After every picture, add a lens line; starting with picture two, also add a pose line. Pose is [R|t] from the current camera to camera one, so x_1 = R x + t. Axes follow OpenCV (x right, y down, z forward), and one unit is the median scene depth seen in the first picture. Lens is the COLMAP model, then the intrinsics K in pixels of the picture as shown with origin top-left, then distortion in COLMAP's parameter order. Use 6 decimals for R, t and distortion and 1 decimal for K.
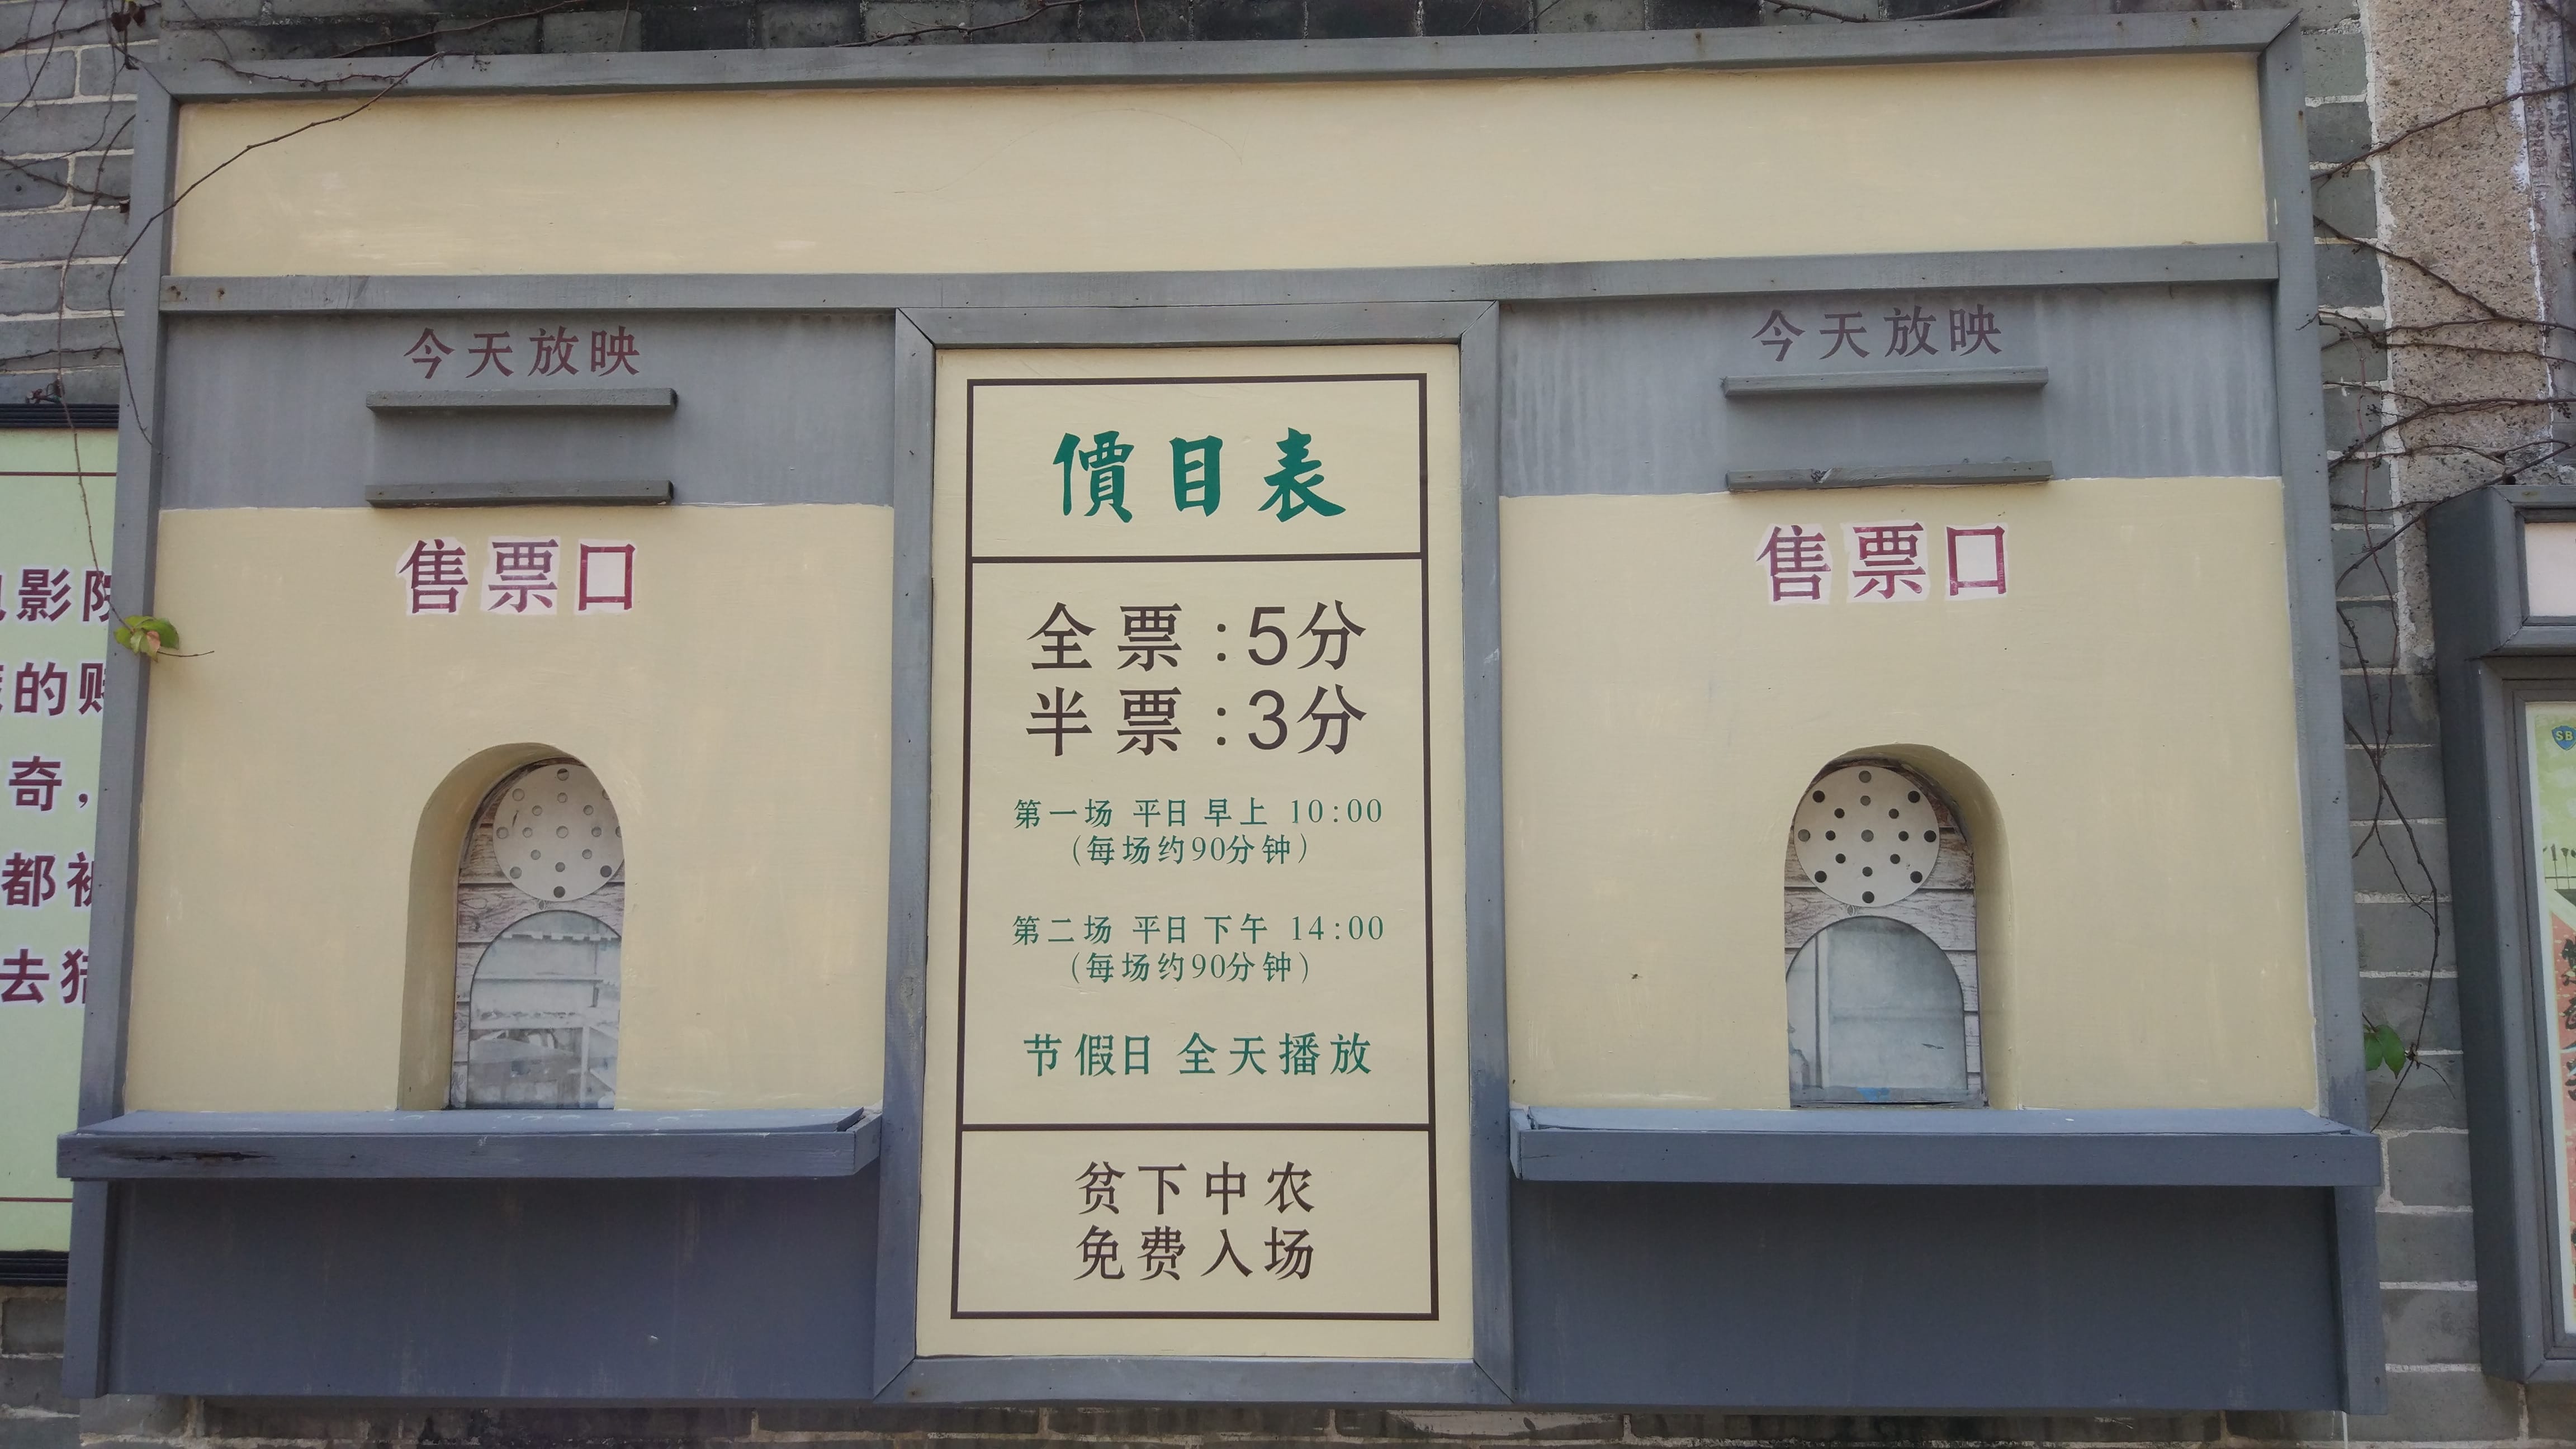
lens RADIAL K [[2153.6, 0, 1288.5], [0, 2153.6, 729.3], [0, 0, 1]] dist [-0.005114, -0.012339]
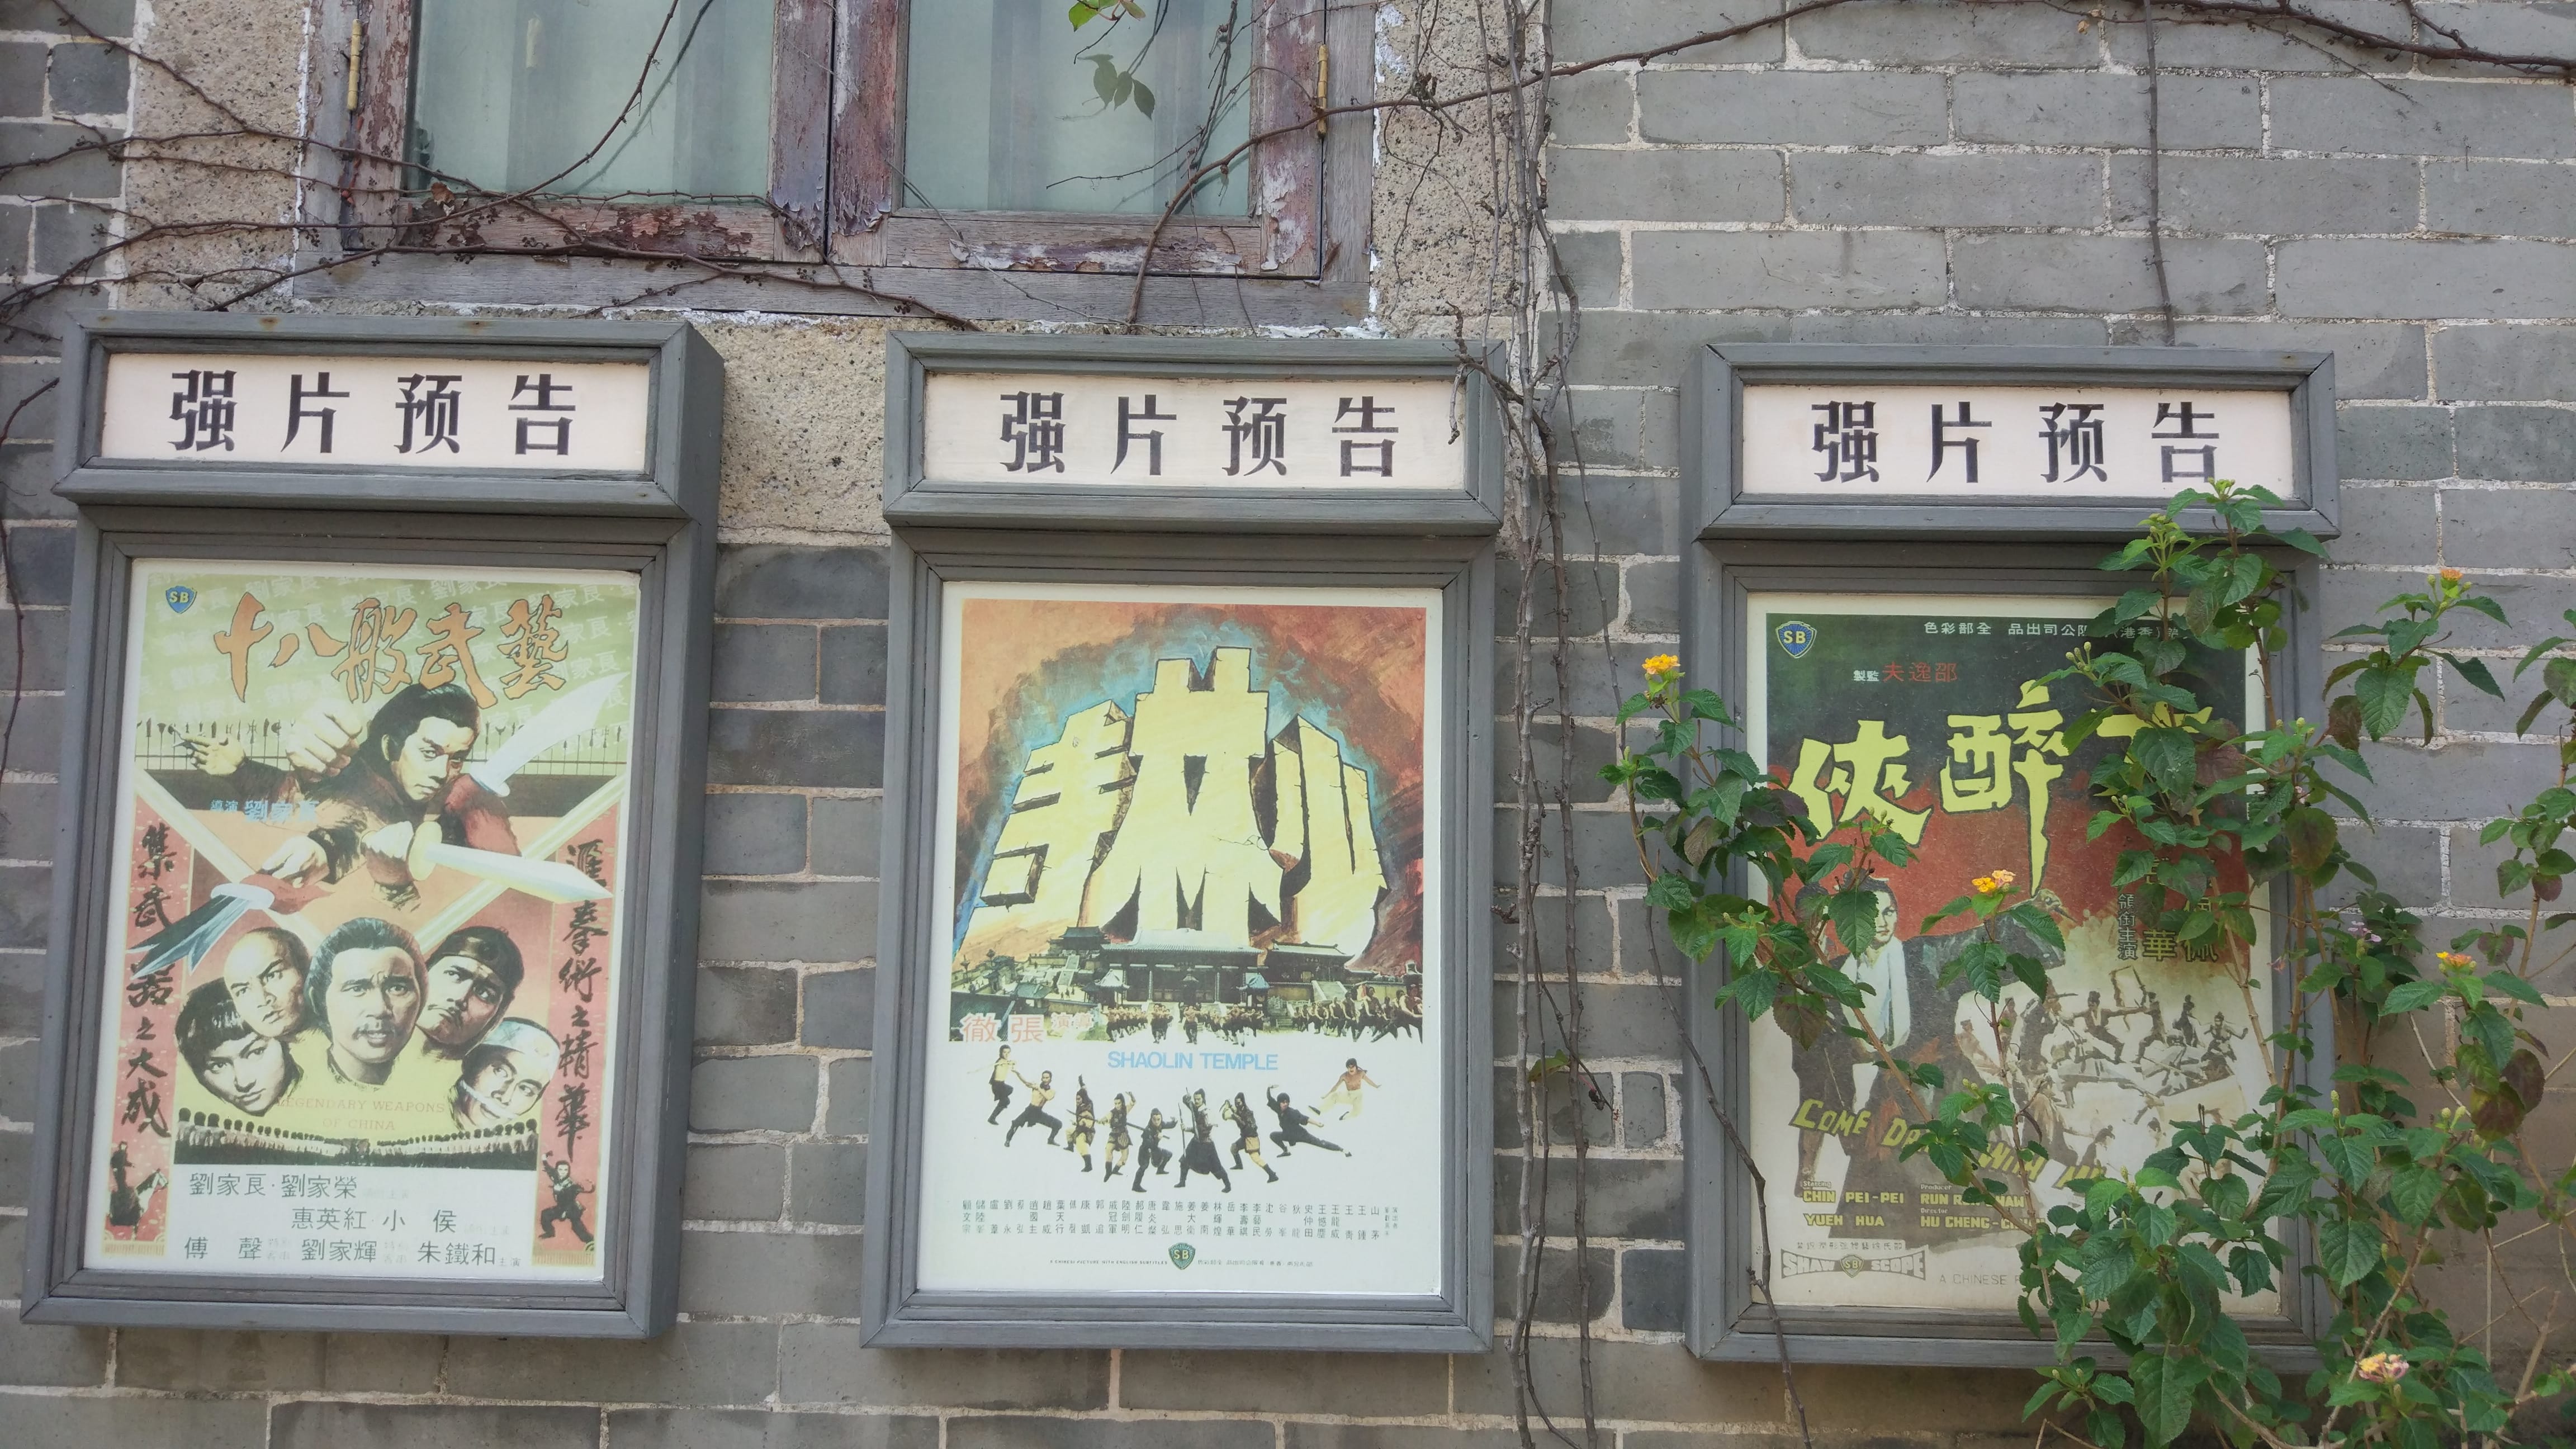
lens RADIAL K [[2153.6, 0, 1287.4], [0, 2153.6, 720.3], [0, 0, 1]] dist [-0.005114, -0.012339]
pose [[0.998822, 0.029394, 0.038620, 0.965281], [-0.030131, 0.999372, 0.018638, 0.022240], [-0.038048, -0.019780, 0.999080, 0.092571]]
